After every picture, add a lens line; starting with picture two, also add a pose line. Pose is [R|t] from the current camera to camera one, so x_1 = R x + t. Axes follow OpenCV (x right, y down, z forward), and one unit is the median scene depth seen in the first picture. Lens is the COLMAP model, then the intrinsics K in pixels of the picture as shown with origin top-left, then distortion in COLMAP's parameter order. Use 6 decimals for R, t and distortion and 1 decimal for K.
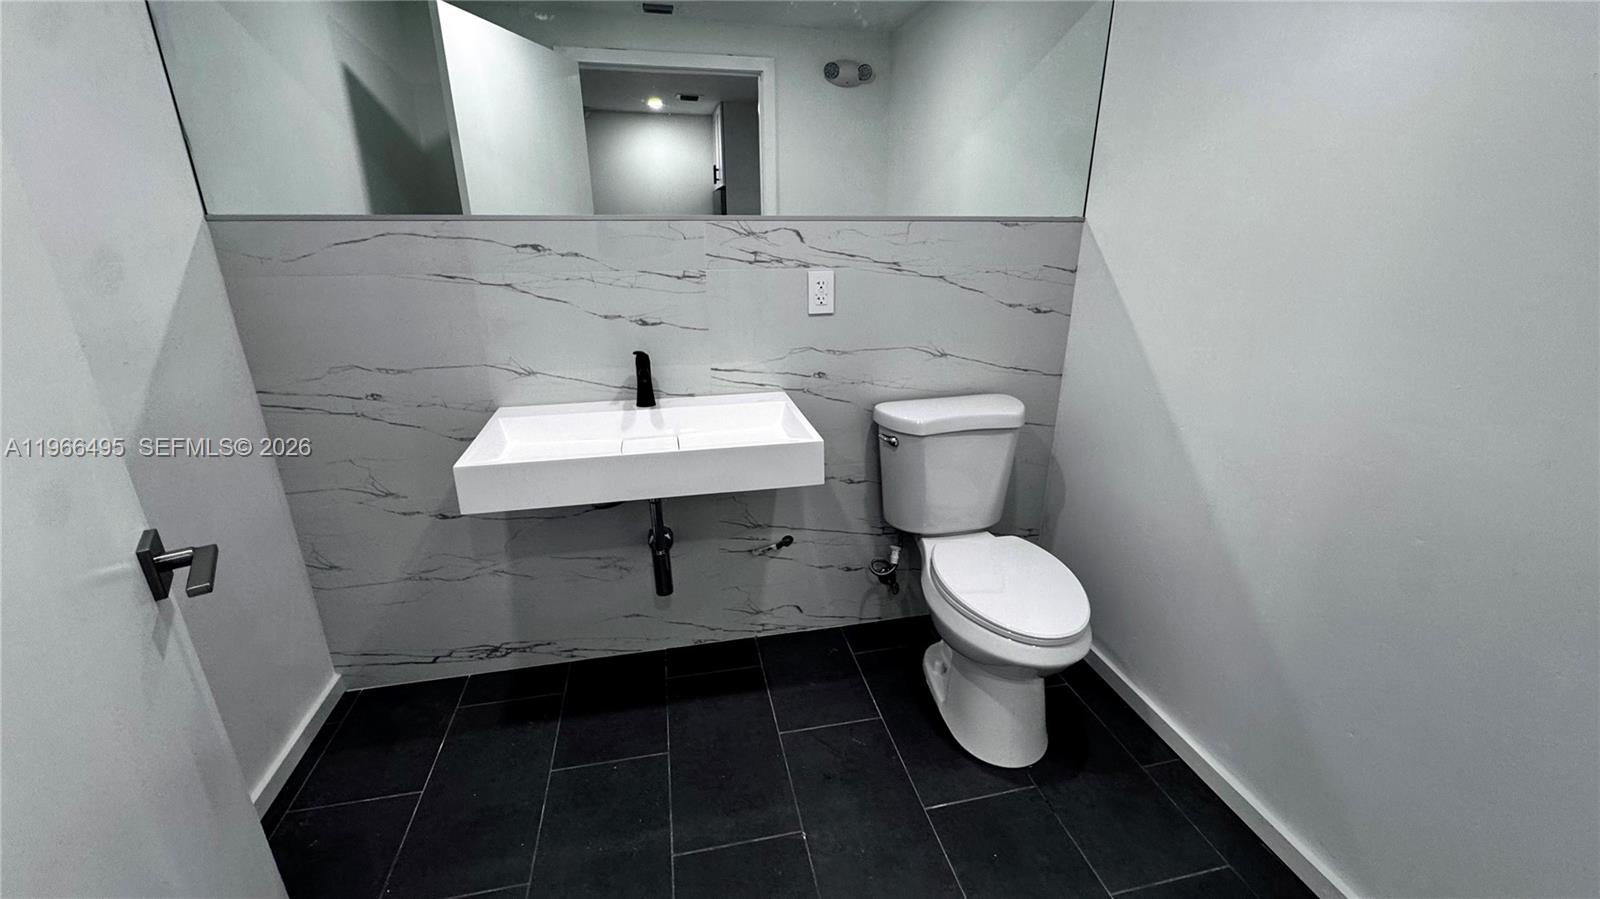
lens RADIAL K [[637.0, 0, 798.8], [0, 637.0, 449.6], [0, 0, 1]] dist [-0.002472, -0.000042]
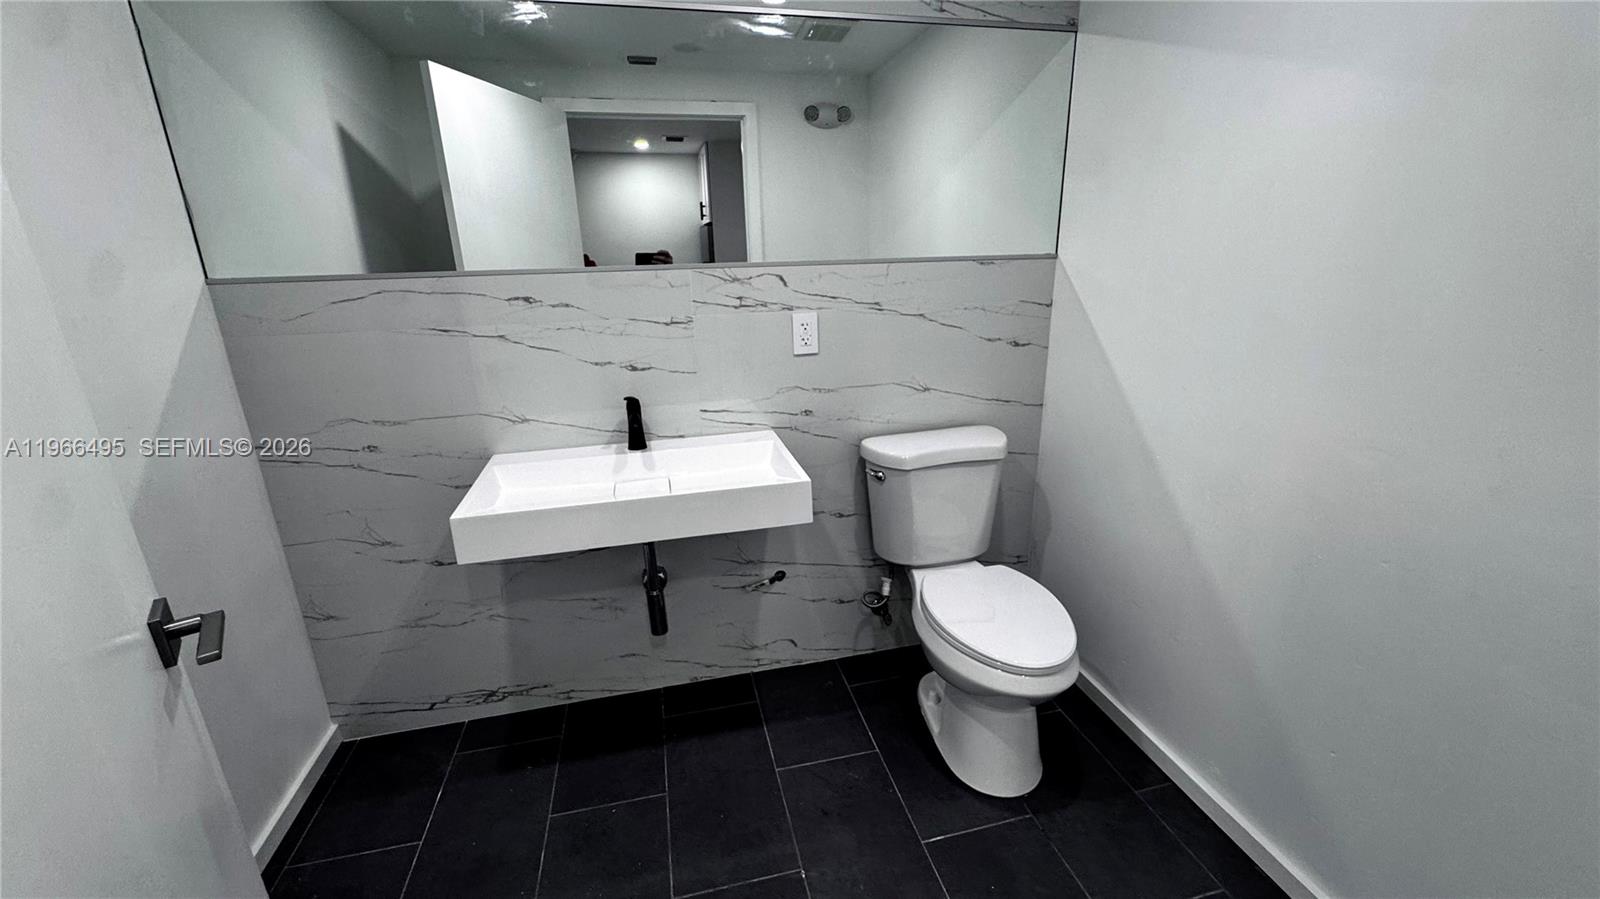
lens RADIAL K [[637.0, 0, 798.1], [0, 637.0, 450.8], [0, 0, 1]] dist [-0.002472, -0.000042]
pose [[0.999545, -0.028791, 0.009023, 0.008397], [0.029099, 0.998924, -0.036106, -0.020375], [-0.007974, 0.036352, 0.999307, -0.023680]]
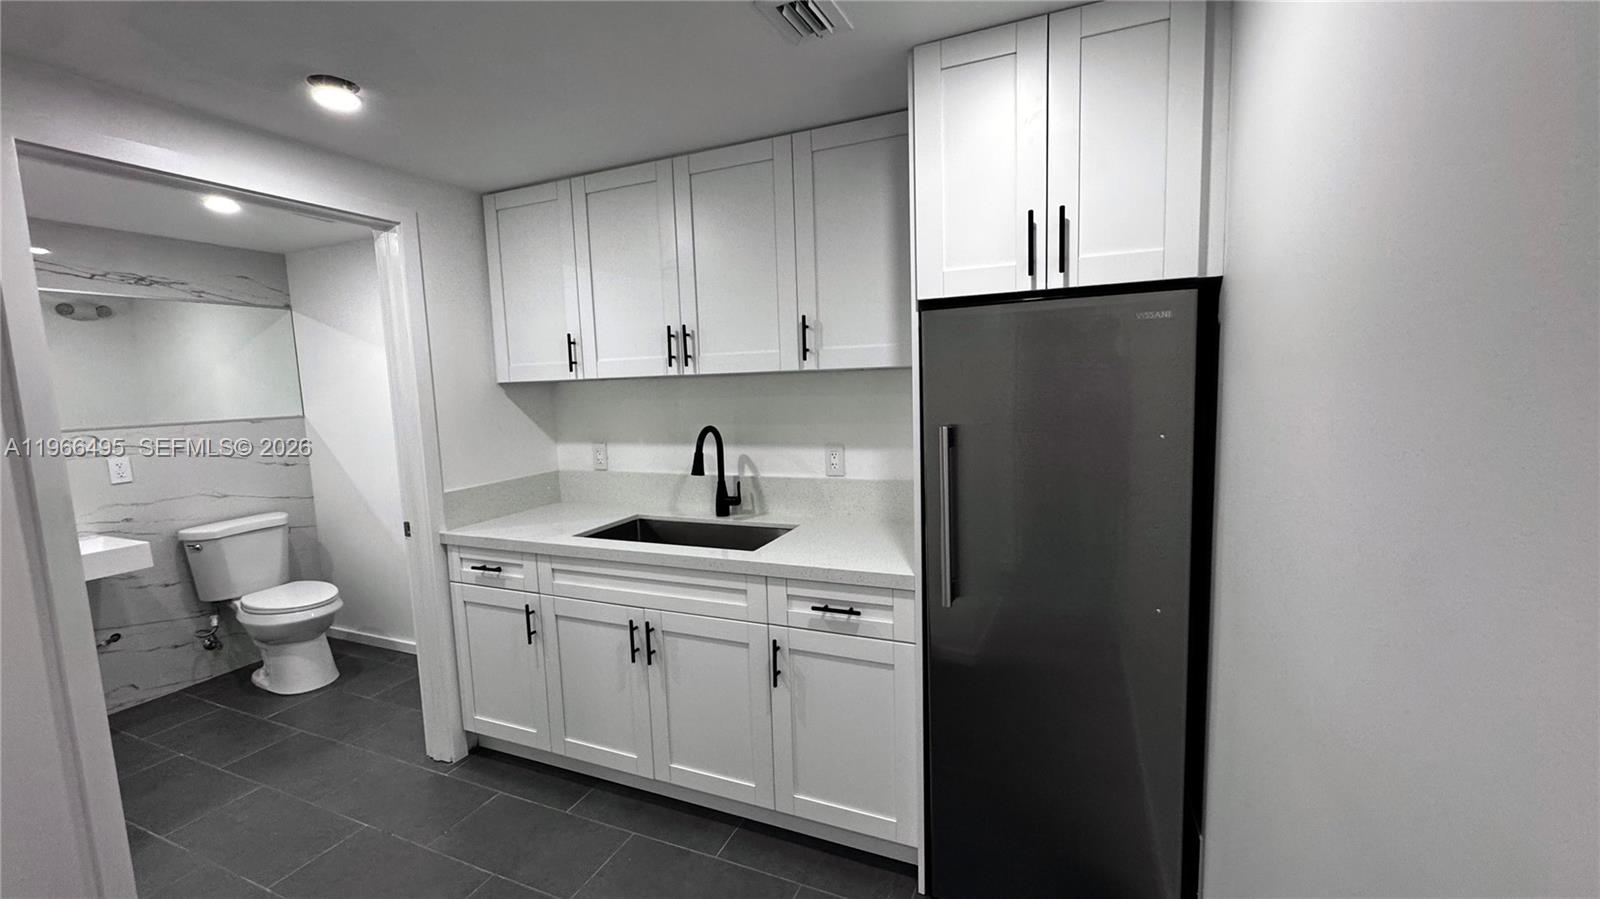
lens RADIAL K [[637.0, 0, 795.3], [0, 637.0, 448.7], [0, 0, 1]] dist [-0.002472, -0.000042]
pose [[0.581082, -0.109279, 0.806475, -0.271966], [0.305278, 0.947855, -0.091523, 0.389624], [-0.754420, 0.299382, 0.584141, -1.313181]]
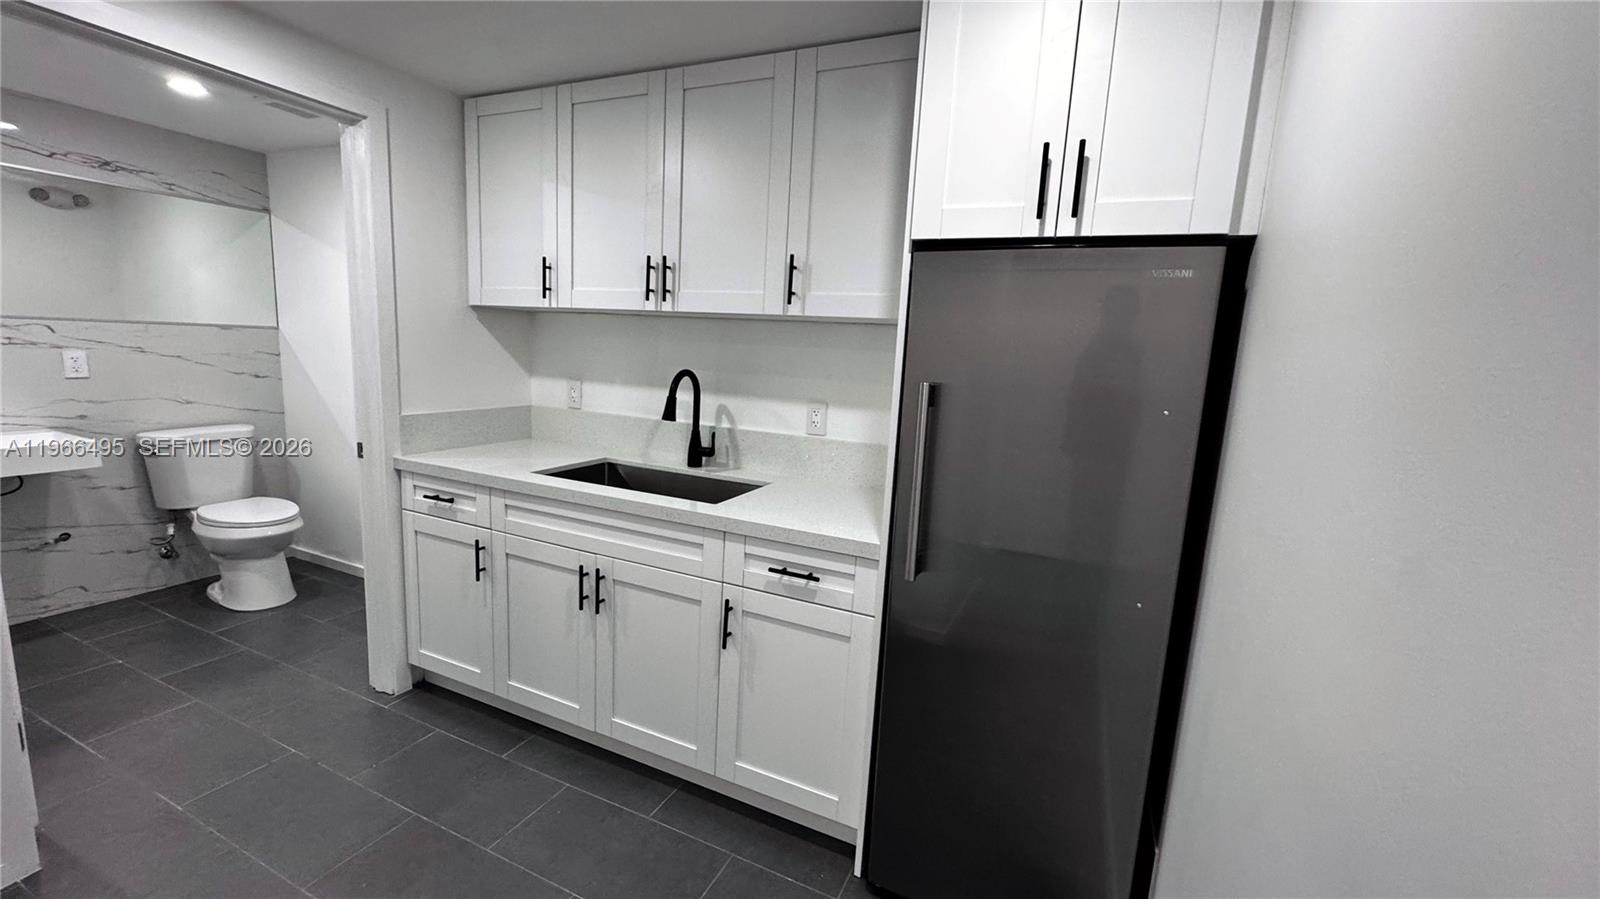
lens RADIAL K [[637.0, 0, 796.0], [0, 637.0, 447.7], [0, 0, 1]] dist [-0.002472, -0.000042]
pose [[0.594531, -0.095578, 0.798372, -0.181274], [0.218075, 0.974862, -0.045689, 0.420407], [-0.773936, 0.201269, 0.600429, -1.298591]]
